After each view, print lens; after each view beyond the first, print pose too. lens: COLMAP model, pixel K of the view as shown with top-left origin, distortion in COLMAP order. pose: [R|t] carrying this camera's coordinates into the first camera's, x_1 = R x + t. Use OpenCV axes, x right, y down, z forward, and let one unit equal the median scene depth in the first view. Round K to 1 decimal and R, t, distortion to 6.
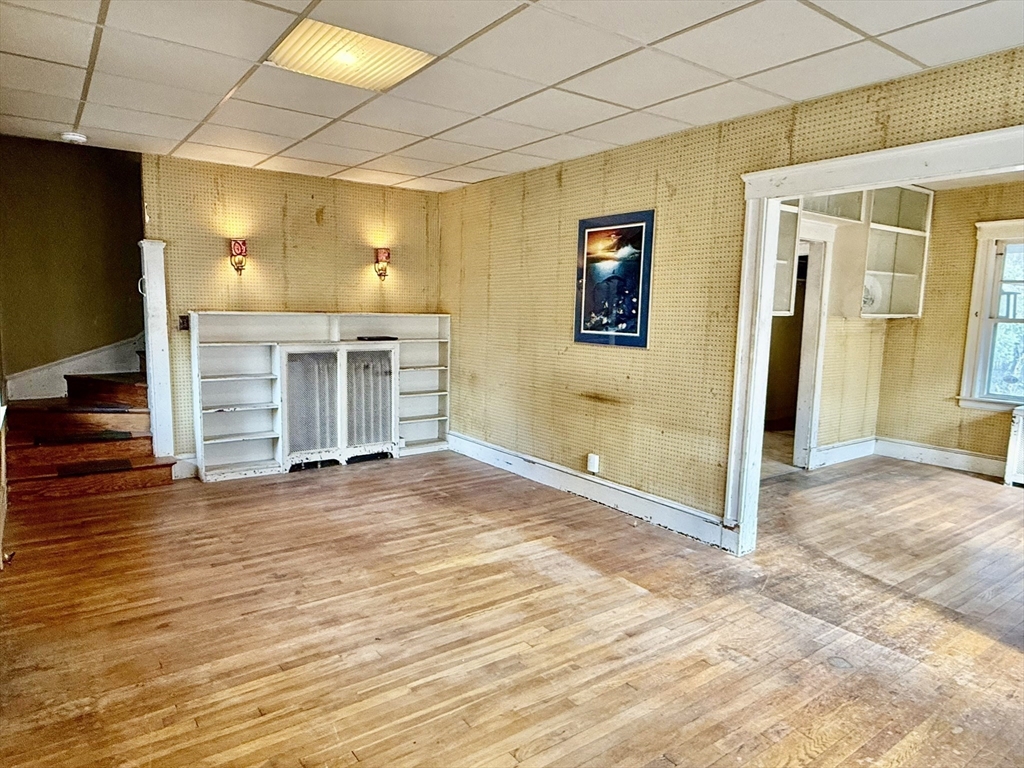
lens RADIAL K [[637.2, 0, 506.5], [0, 637.2, 386.0], [0, 0, 1]] dist [0.002720, -0.000597]
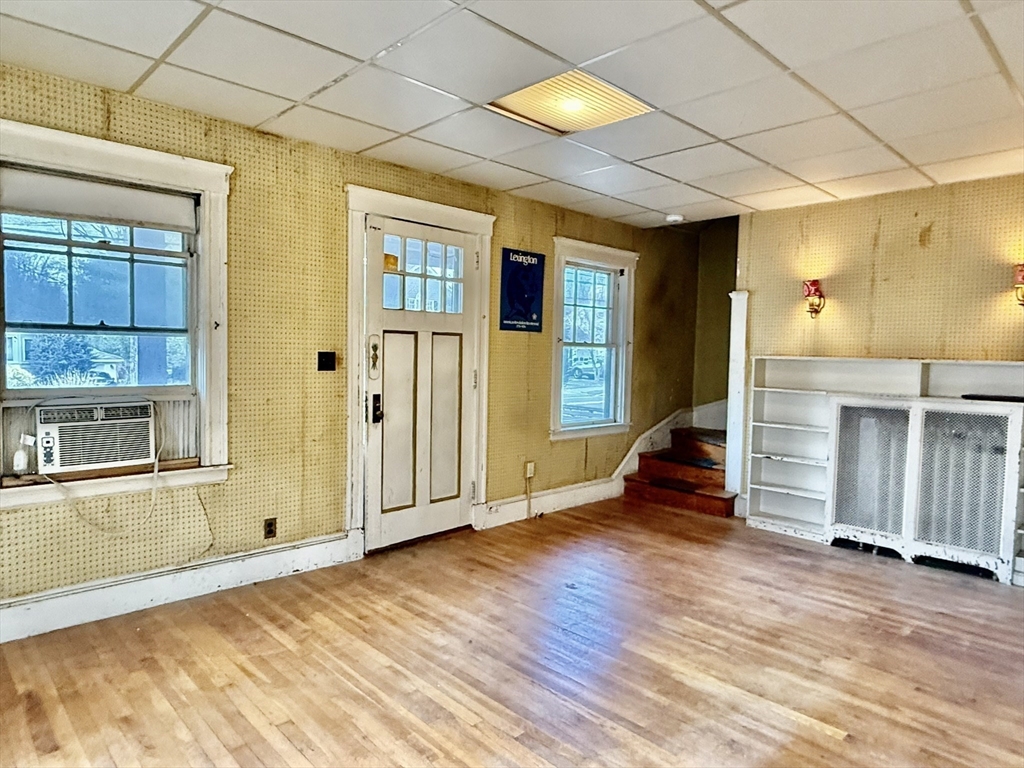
lens RADIAL K [[637.2, 0, 506.5], [0, 637.2, 386.0], [0, 0, 1]] dist [0.002720, -0.000597]
pose [[0.138152, 0.037420, -0.989704, 0.480504], [-0.141310, 0.989807, 0.017699, -0.031354], [0.980278, 0.137410, 0.142032, 0.479030]]
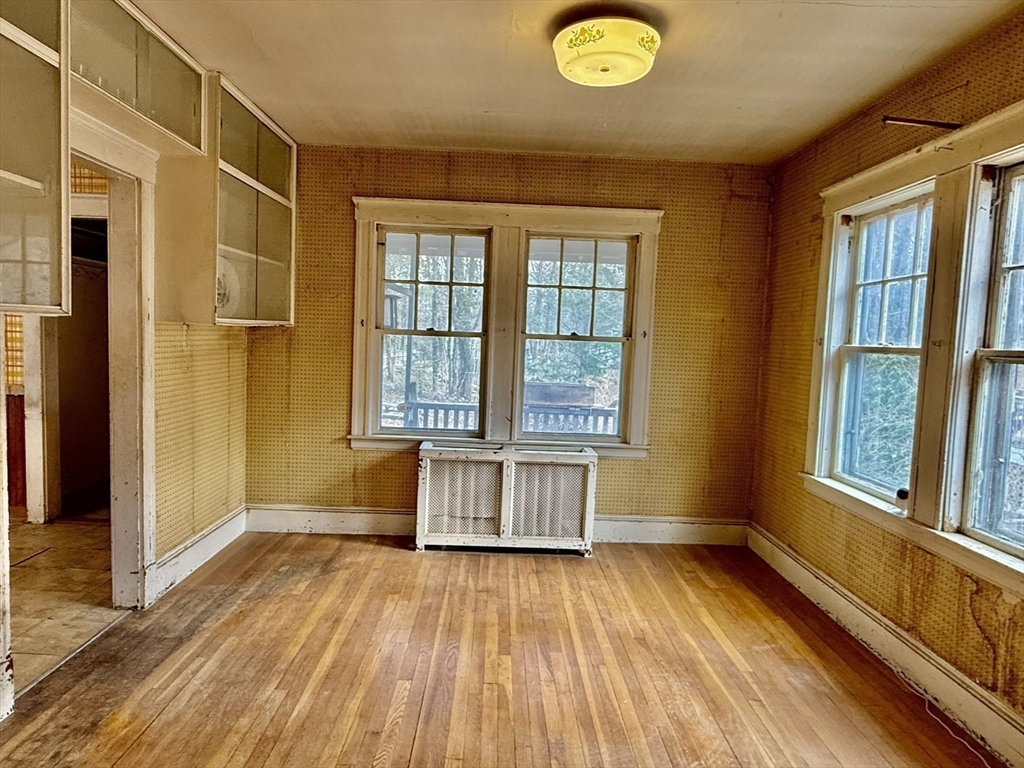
lens RADIAL K [[645.3, 0, 515.1], [0, 645.3, 386.4], [0, 0, 1]] dist [0.005524, 0.001343]
pose [[0.563646, -0.064003, 0.823533, 0.261256], [0.072448, 0.996982, 0.027898, -0.056821], [-0.822833, 0.043939, 0.566582, 0.523258]]
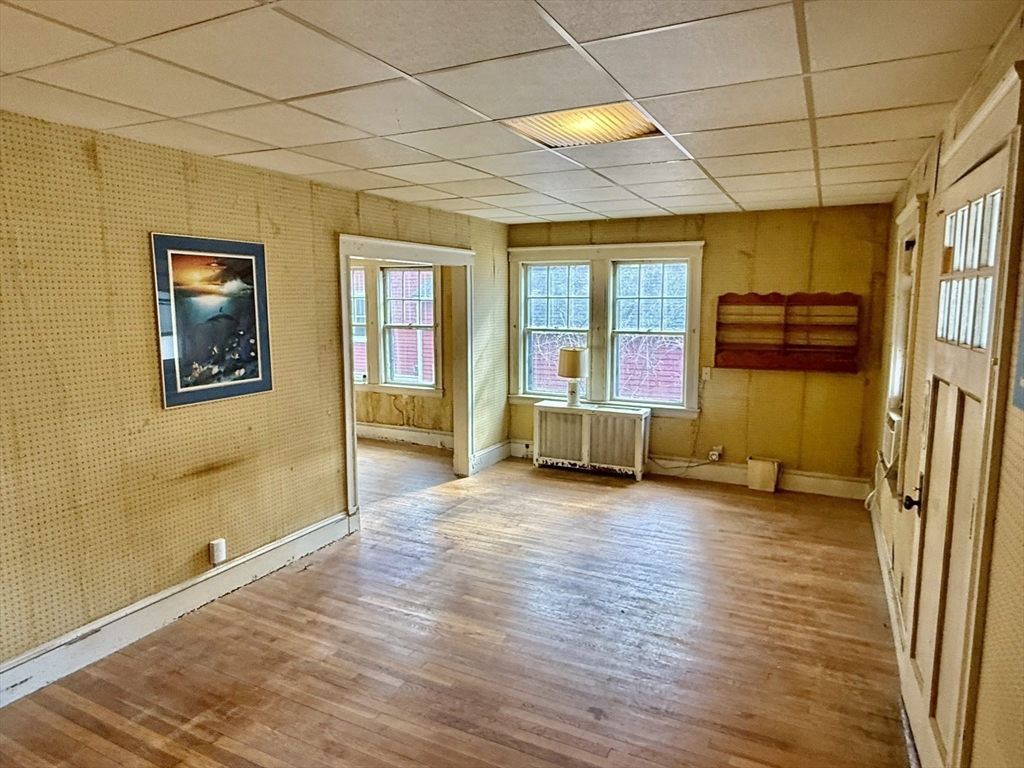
lens RADIAL K [[637.2, 0, 506.5], [0, 637.2, 386.0], [0, 0, 1]] dist [0.002720, -0.000597]
pose [[-0.457160, -0.141813, 0.878005, -0.664055], [0.101528, 0.972431, 0.209928, -0.198552], [-0.883570, 0.185113, -0.430159, 0.953306]]
